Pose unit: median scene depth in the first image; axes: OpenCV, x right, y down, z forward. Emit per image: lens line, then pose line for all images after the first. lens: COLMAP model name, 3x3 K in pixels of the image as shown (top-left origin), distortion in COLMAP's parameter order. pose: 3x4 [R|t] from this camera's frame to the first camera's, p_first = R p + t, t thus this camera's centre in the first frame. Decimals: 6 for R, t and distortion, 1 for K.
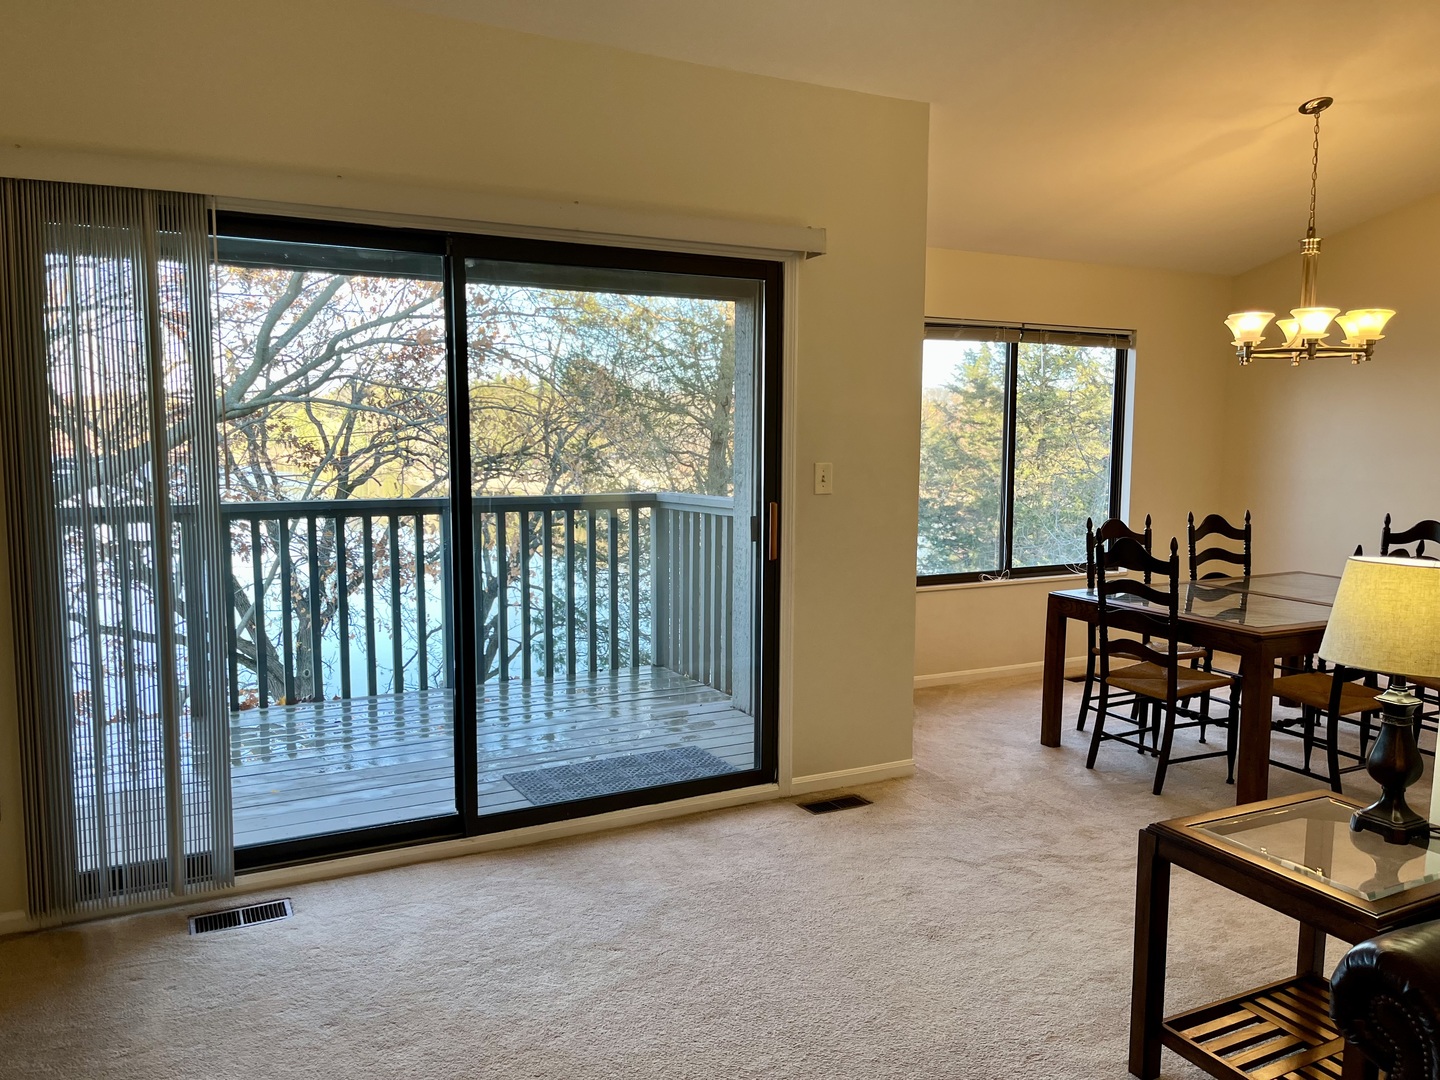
lens RADIAL K [[1087.2, 0, 725.7], [0, 1087.2, 543.3], [0, 0, 1]] dist [0.060782, -0.086980]
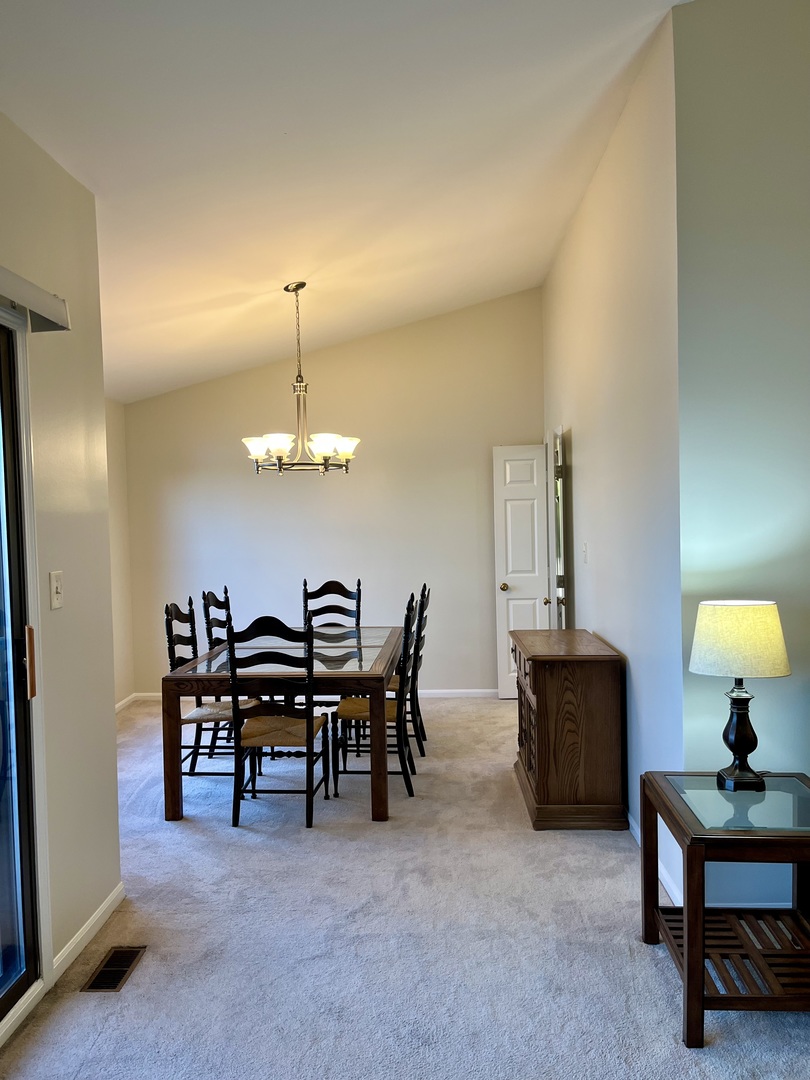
lens RADIAL K [[815.4, 0, 405.0], [0, 815.4, 540.0], [0, 0, 1]] dist [0.060782, -0.086980]
pose [[0.513356, -0.042088, 0.857143, -0.307040], [0.114856, 0.993180, -0.020021, -0.051938], [-0.850455, 0.108726, 0.514689, 0.419391]]
